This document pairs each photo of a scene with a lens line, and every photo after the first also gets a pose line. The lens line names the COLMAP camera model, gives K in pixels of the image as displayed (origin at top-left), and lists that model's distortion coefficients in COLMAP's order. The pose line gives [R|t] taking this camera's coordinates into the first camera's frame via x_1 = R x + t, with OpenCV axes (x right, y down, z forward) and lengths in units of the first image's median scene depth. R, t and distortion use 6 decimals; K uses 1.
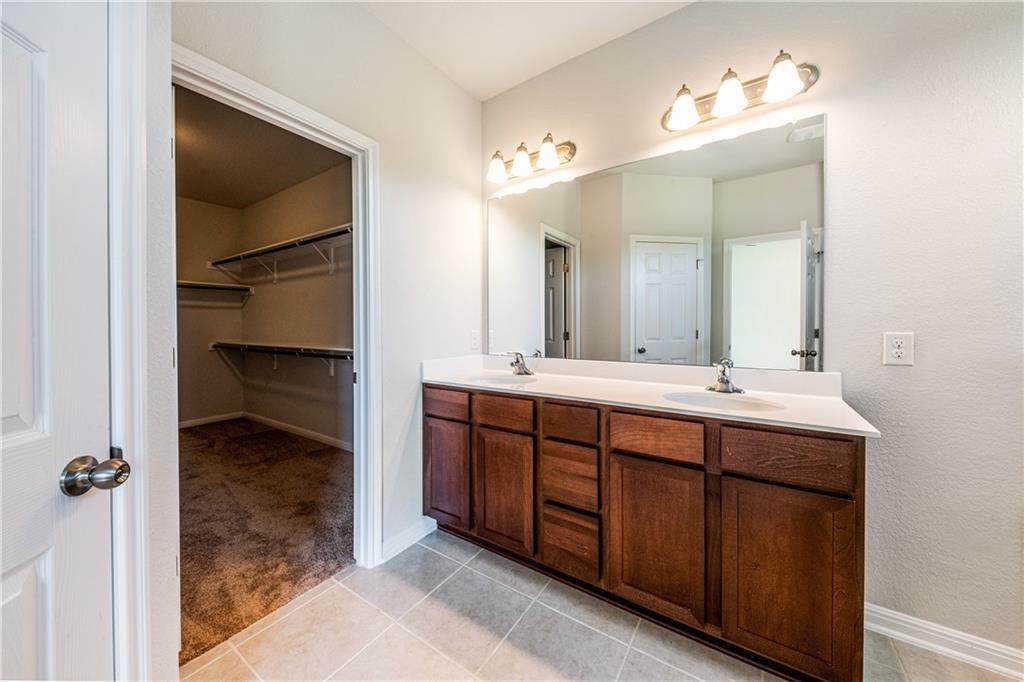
lens RADIAL K [[355.9, 0, 514.9], [0, 355.9, 335.7], [0, 0, 1]] dist [-0.000659, -0.000182]
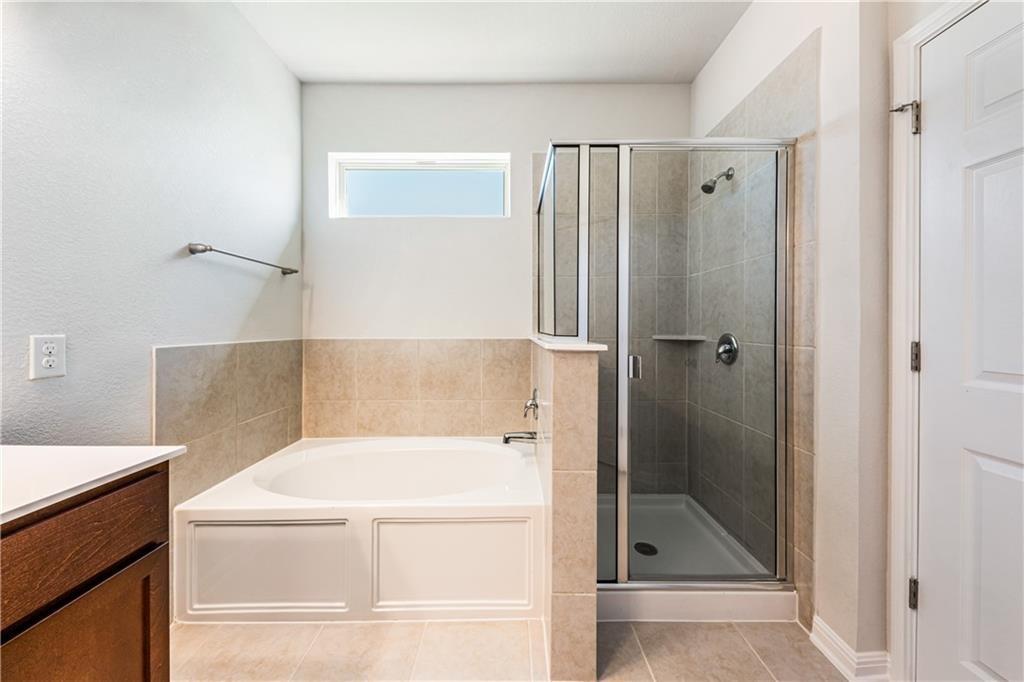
lens RADIAL K [[355.9, 0, 514.9], [0, 355.9, 335.7], [0, 0, 1]] dist [-0.000659, -0.000182]
pose [[-0.563509, -0.007920, 0.826072, -0.123702], [0.016823, 0.999637, 0.021059, -0.007093], [-0.825939, 0.025764, -0.563171, 0.608677]]
